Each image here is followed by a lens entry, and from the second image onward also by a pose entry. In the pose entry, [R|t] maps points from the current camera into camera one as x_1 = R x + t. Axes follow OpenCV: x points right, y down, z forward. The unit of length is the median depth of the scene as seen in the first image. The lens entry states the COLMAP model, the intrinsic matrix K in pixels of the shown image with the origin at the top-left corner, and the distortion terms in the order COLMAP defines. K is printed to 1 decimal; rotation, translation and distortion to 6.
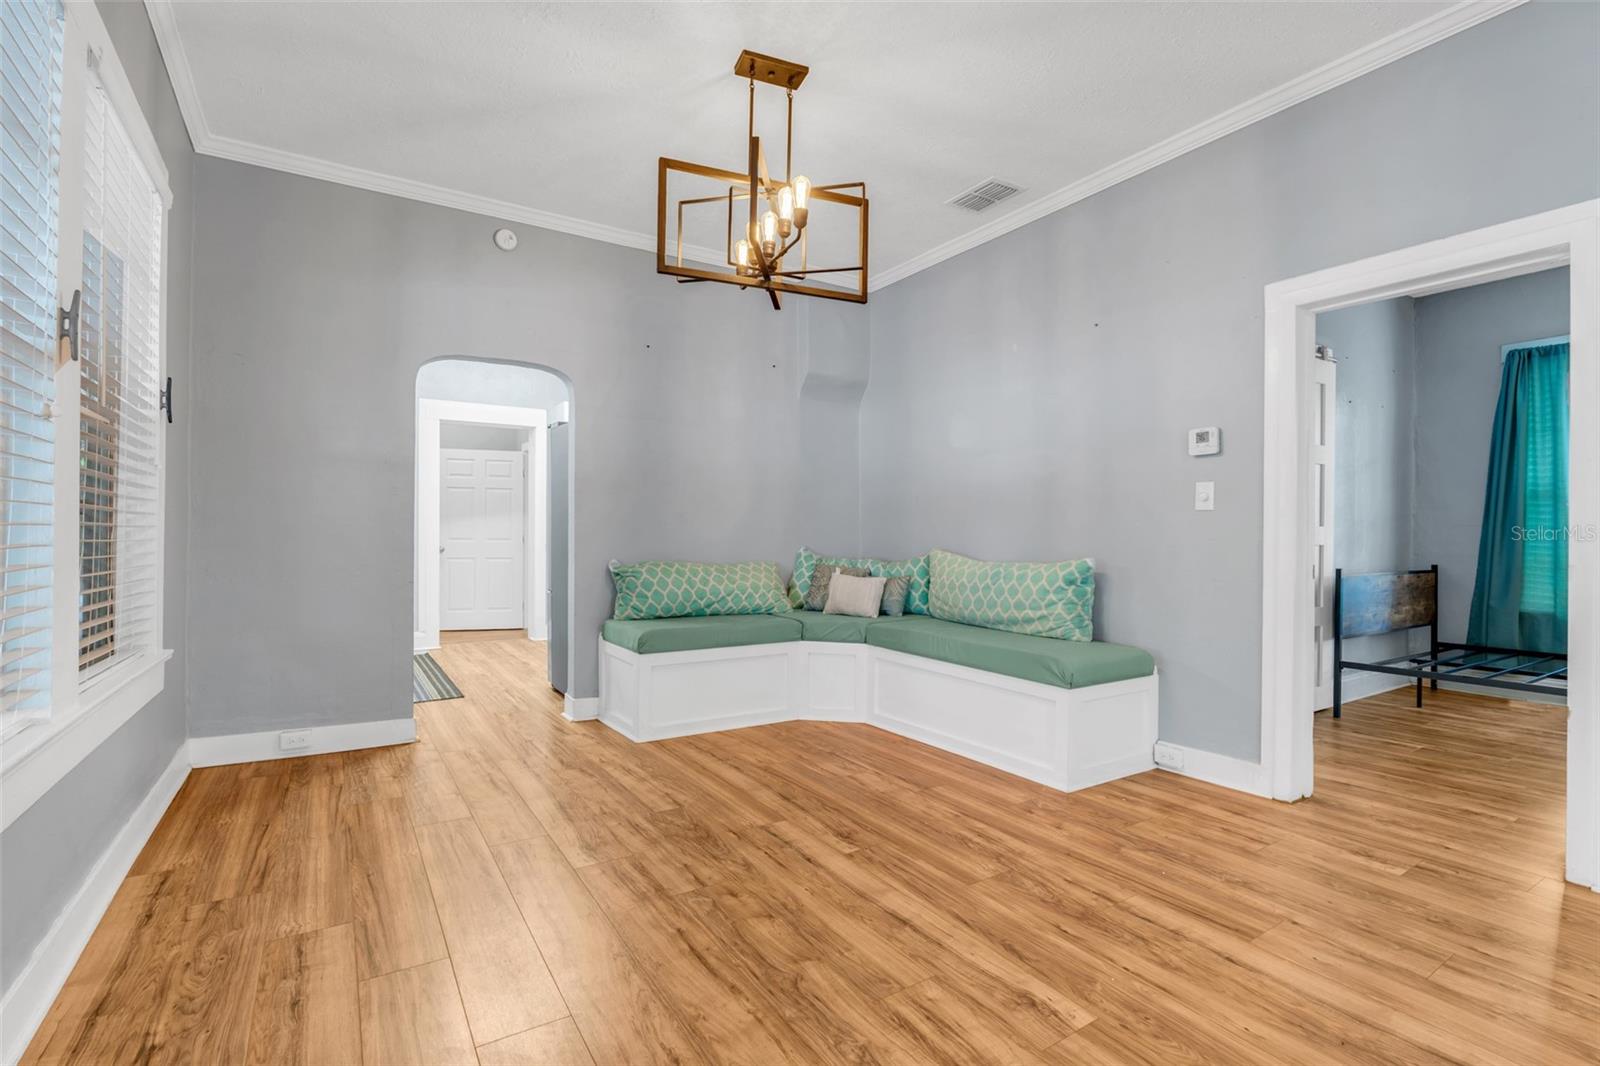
lens RADIAL K [[731.4, 0, 800.0], [0, 731.4, 533.0], [0, 0, 1]] dist [-0.002607, -0.000613]
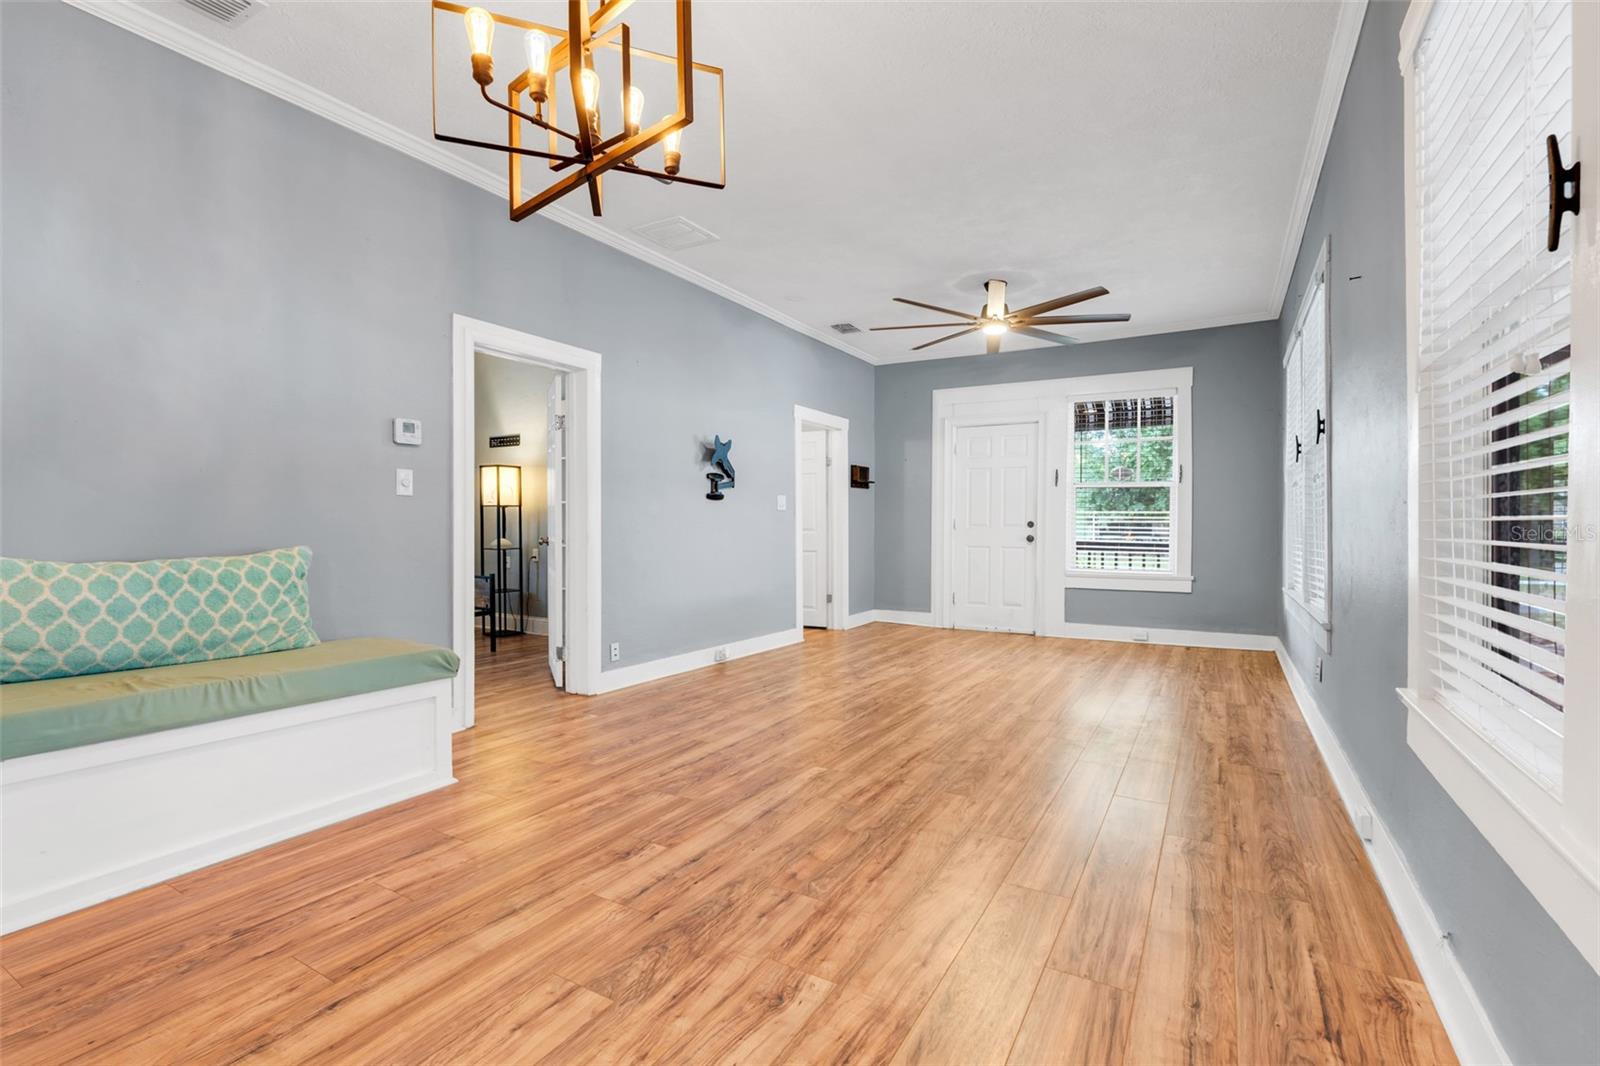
lens RADIAL K [[724.2, 0, 800.0], [0, 724.2, 533.0], [0, 0, 1]] dist [-0.016669, 0.000309]
pose [[-0.456899, -0.018652, 0.889323, -0.864118], [-0.009972, 0.999825, 0.015847, 0.001777], [-0.889463, -0.001628, -0.457005, 1.279875]]
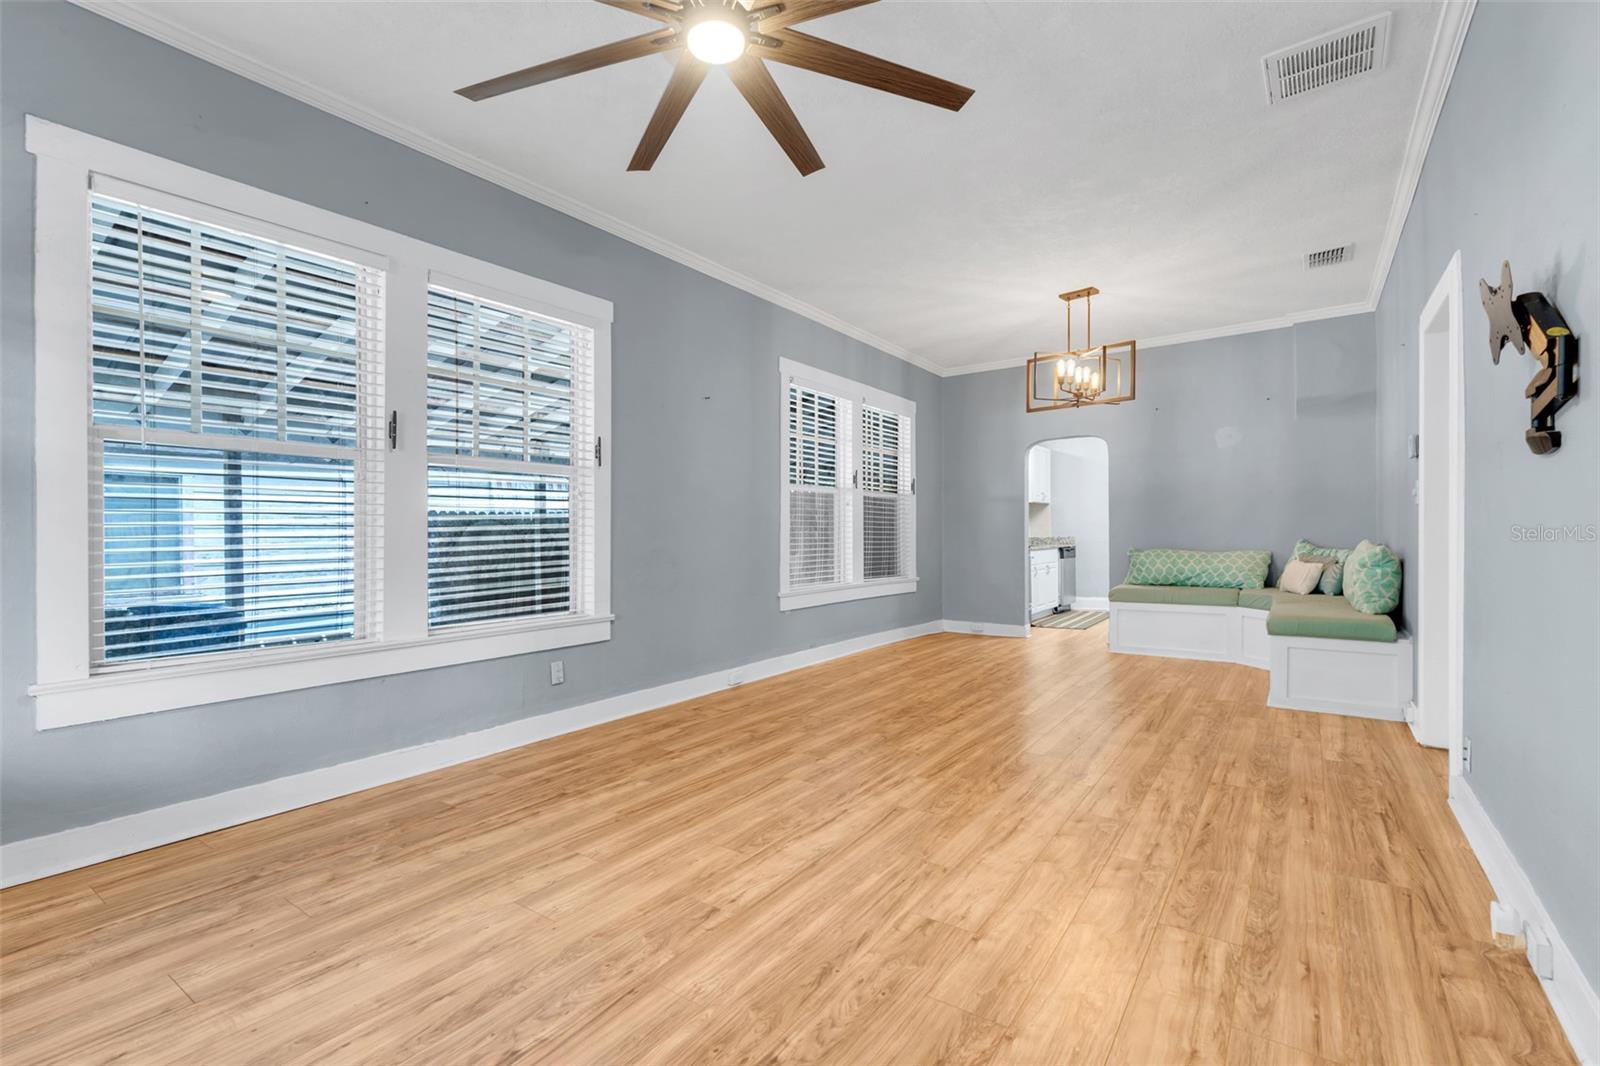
lens RADIAL K [[724.2, 0, 800.0], [0, 724.2, 533.0], [0, 0, 1]] dist [-0.016669, 0.000309]
pose [[0.377876, -0.011998, -0.925778, 1.662895], [0.013443, 0.999882, -0.007472, 0.012216], [0.925759, -0.009622, 0.377993, -0.487104]]
